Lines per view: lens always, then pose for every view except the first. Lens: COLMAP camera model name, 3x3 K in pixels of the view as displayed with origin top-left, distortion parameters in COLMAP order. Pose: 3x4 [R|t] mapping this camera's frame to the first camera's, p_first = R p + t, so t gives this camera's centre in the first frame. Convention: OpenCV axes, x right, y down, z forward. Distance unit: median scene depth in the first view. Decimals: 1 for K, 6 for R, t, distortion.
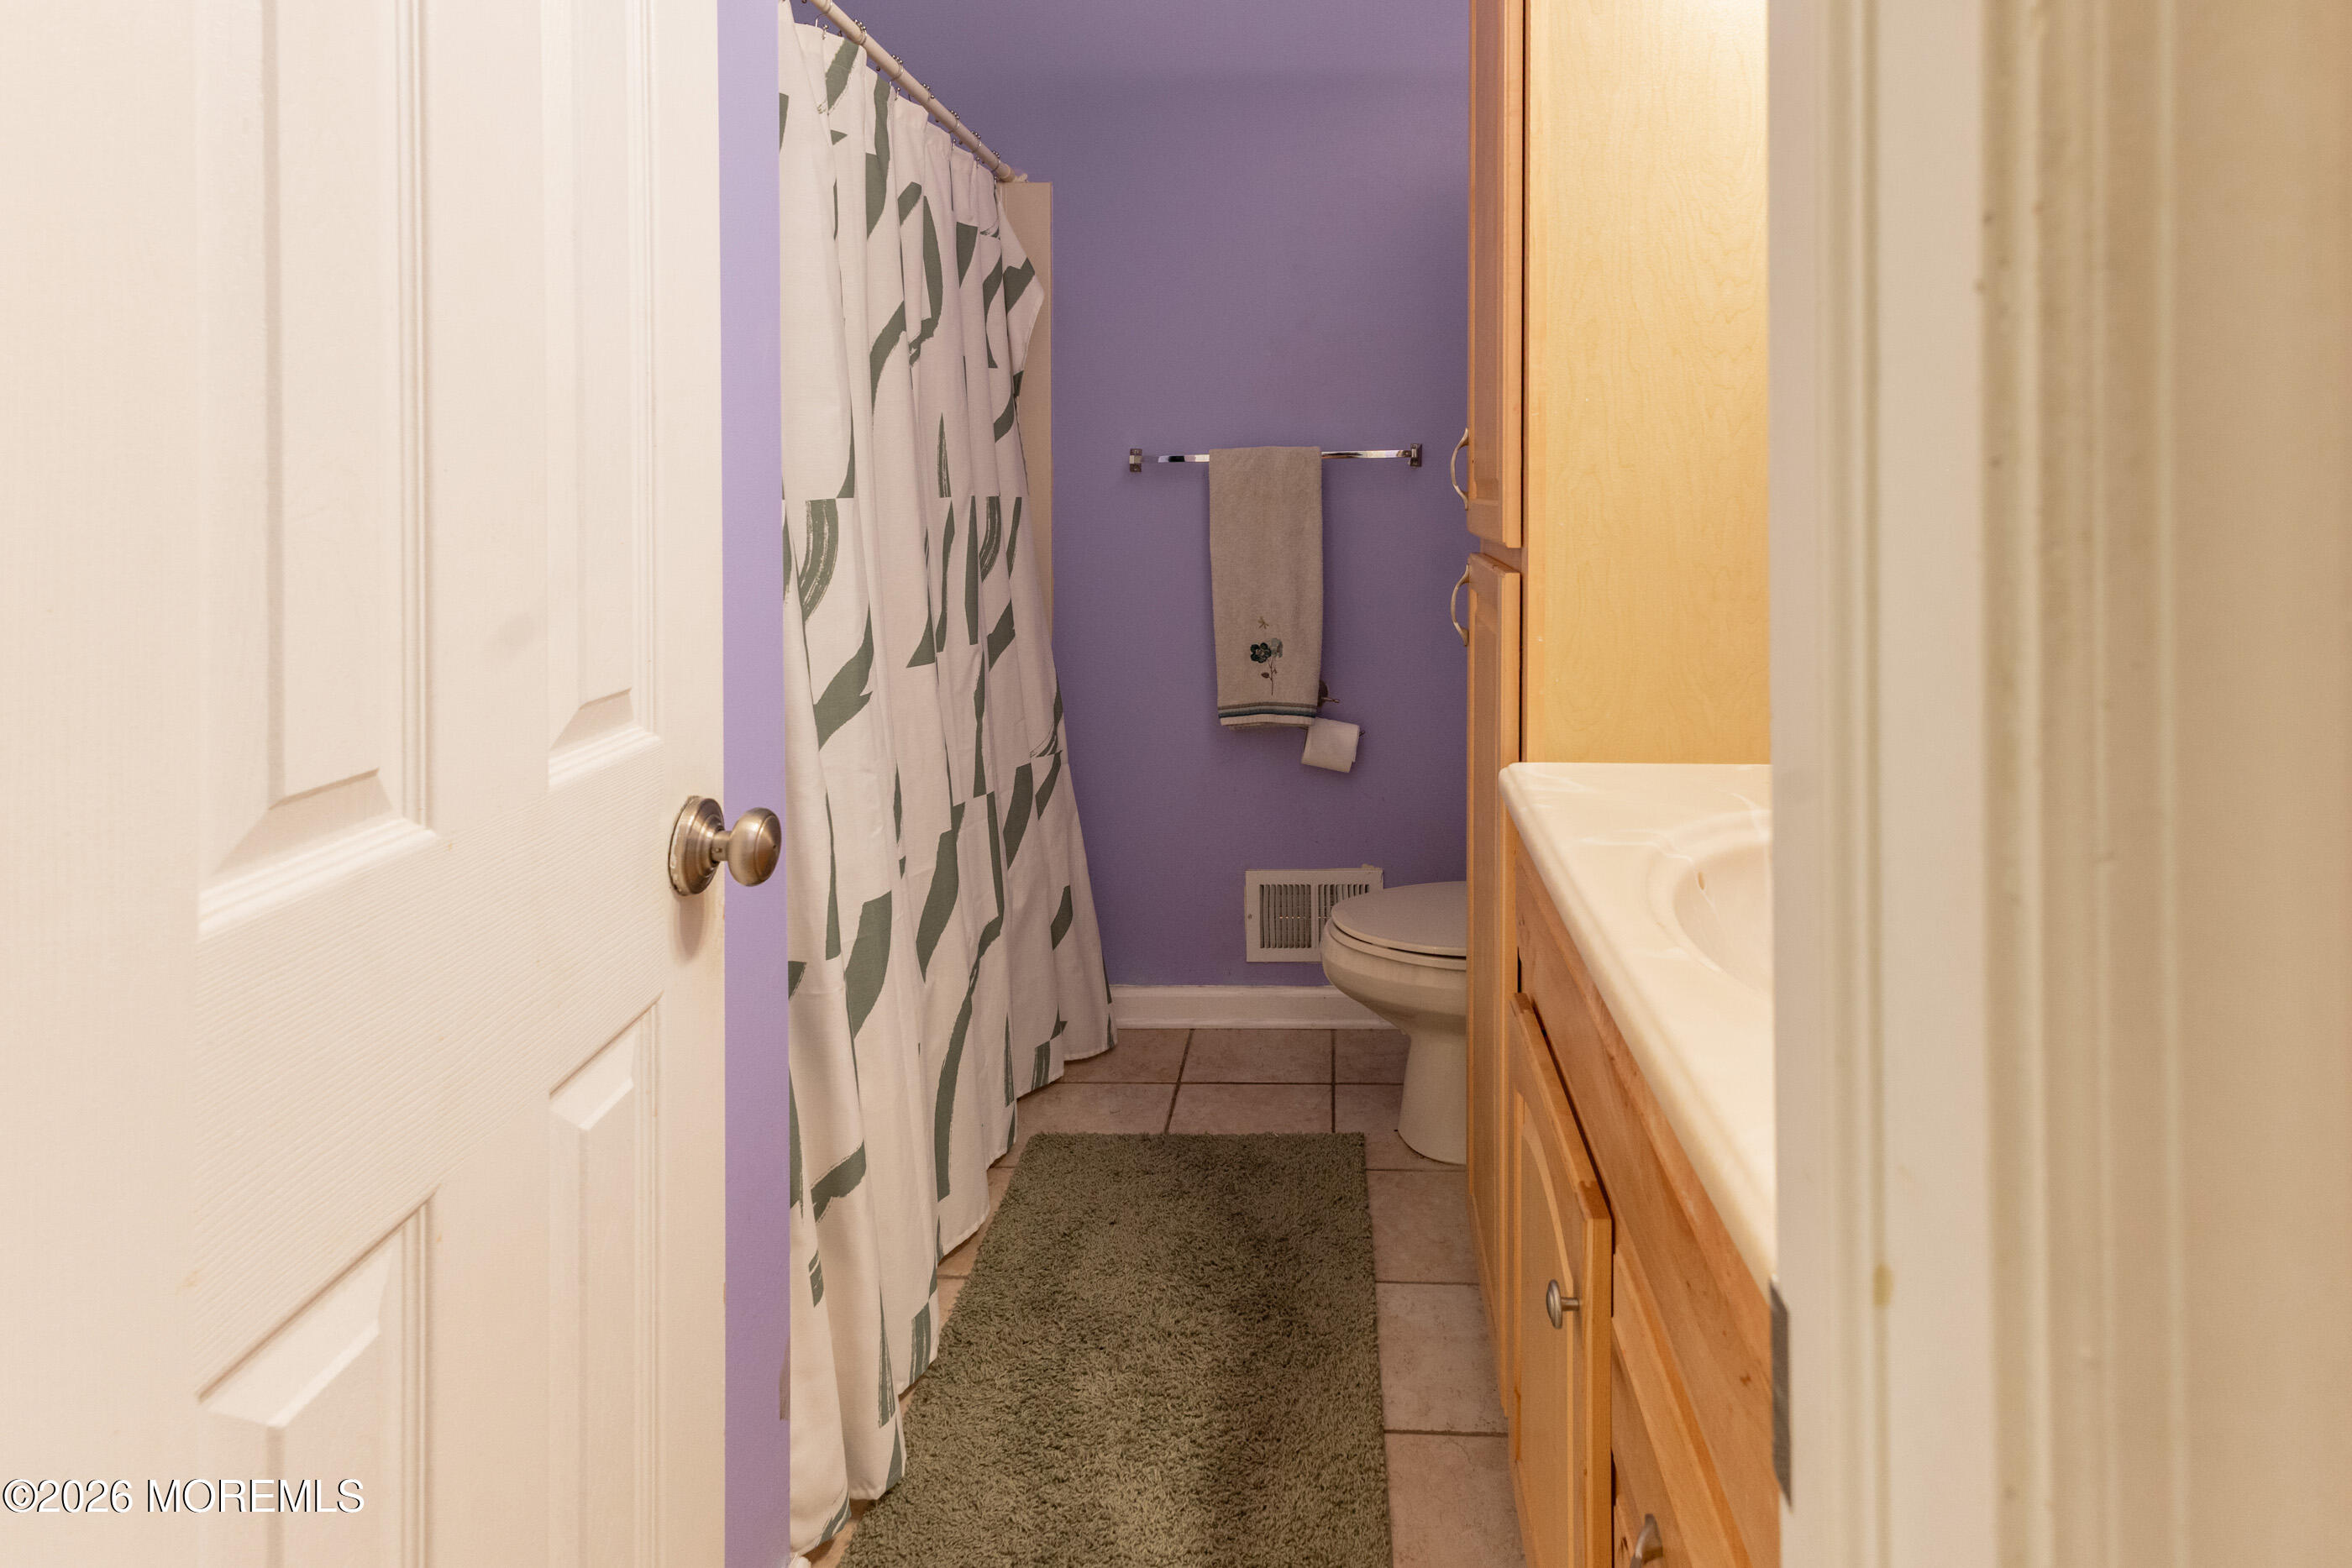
lens RADIAL K [[1009.9, 0, 948.9], [0, 1009.9, 783.3], [0, 0, 1]] dist [0.010347, 0.000397]
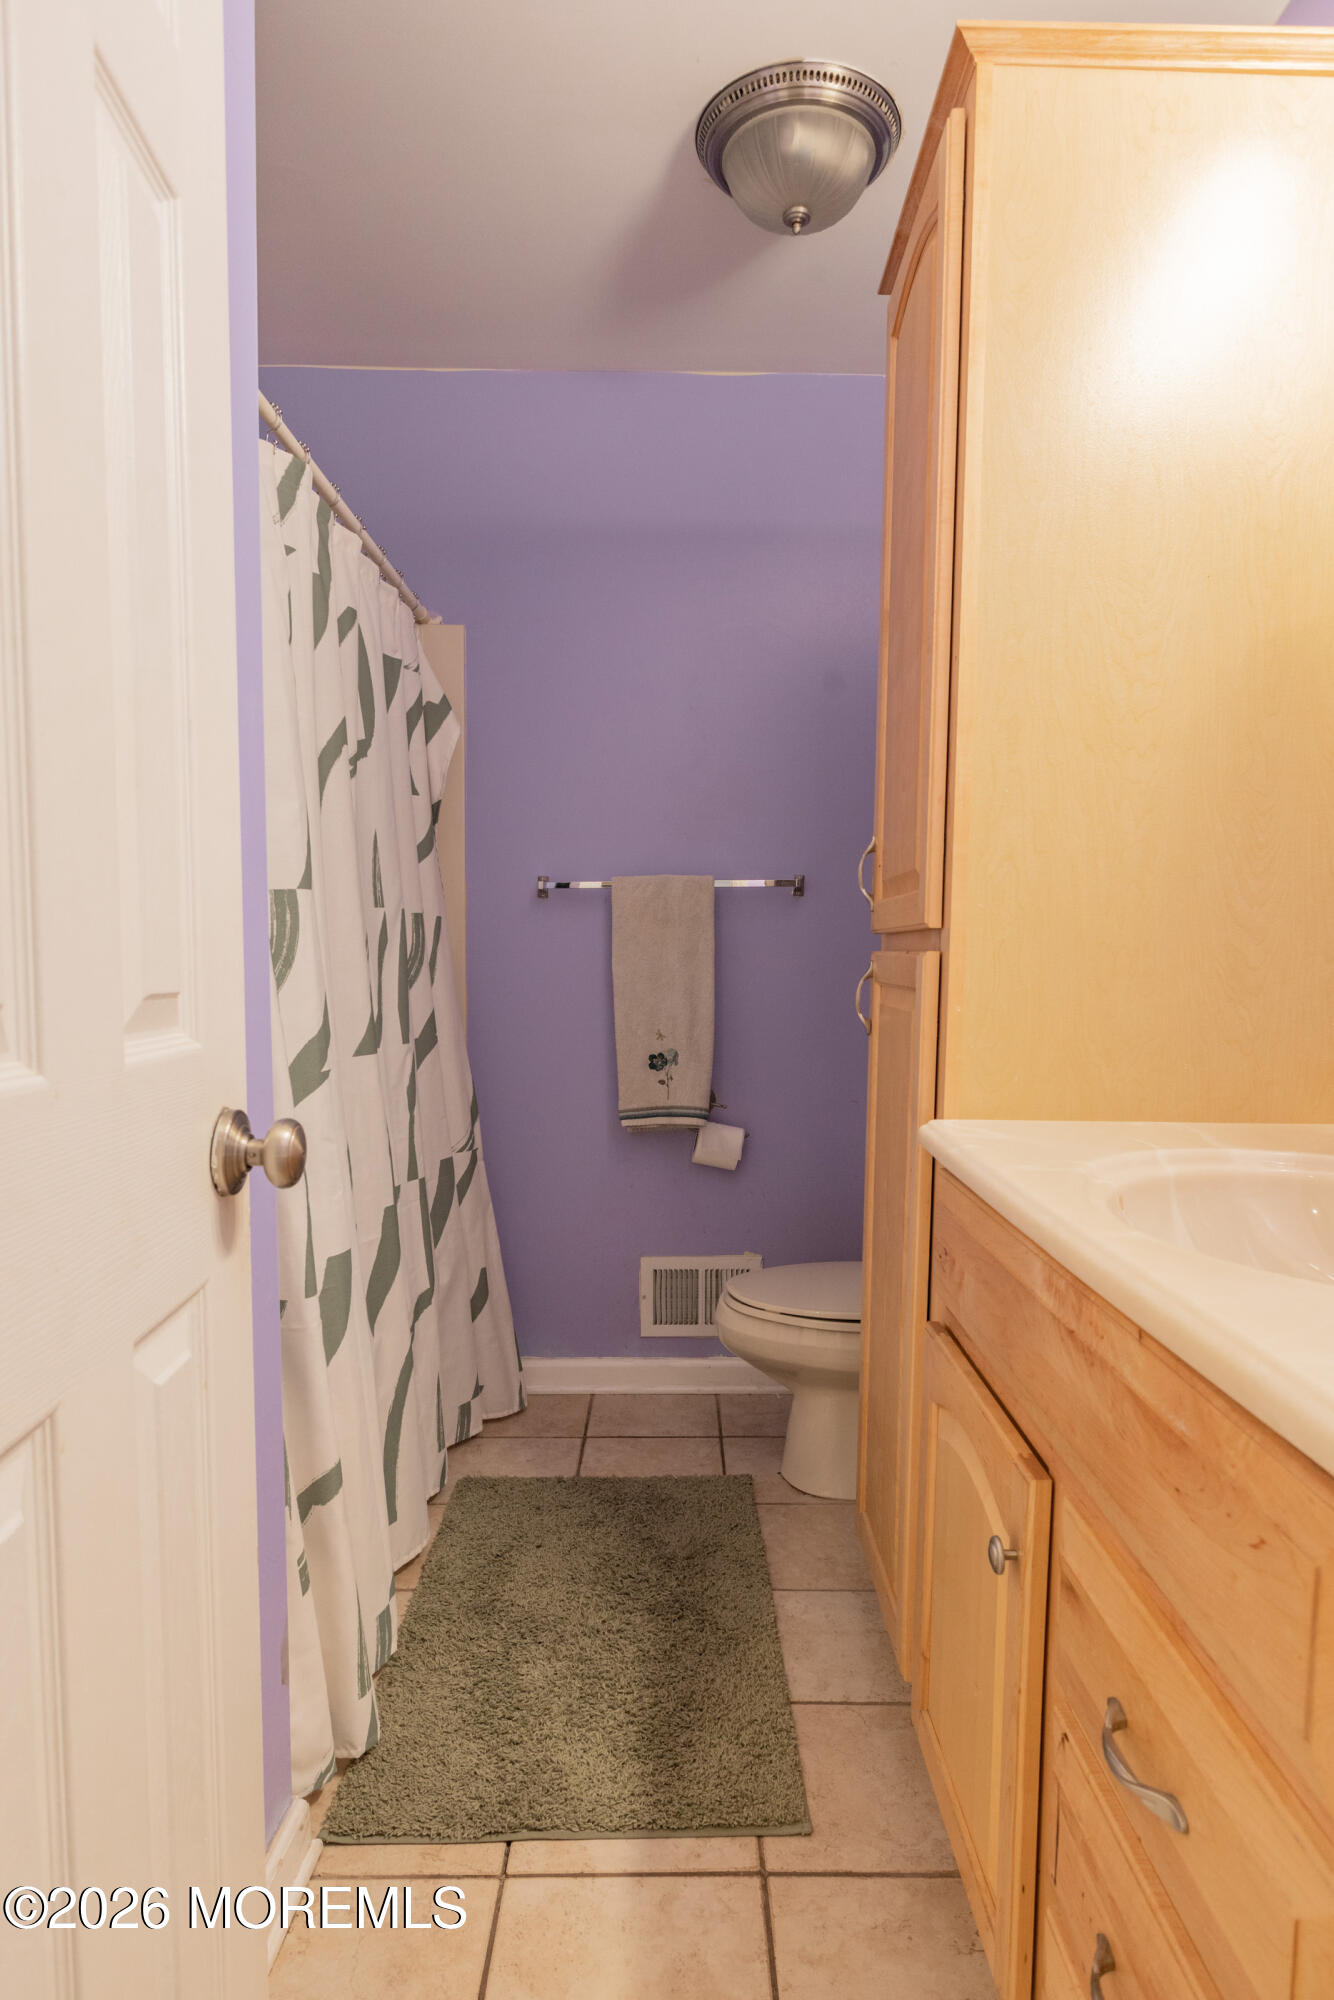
lens RADIAL K [[965.6, 0, 667.0], [0, 965.6, 1000.0], [0, 0, 1]] dist [-0.000181, -0.000642]
pose [[0.999610, 0.007452, 0.026915, 0.268081], [-0.009166, 0.997900, 0.064129, -0.244727], [-0.026381, -0.064351, 0.997579, -0.044603]]
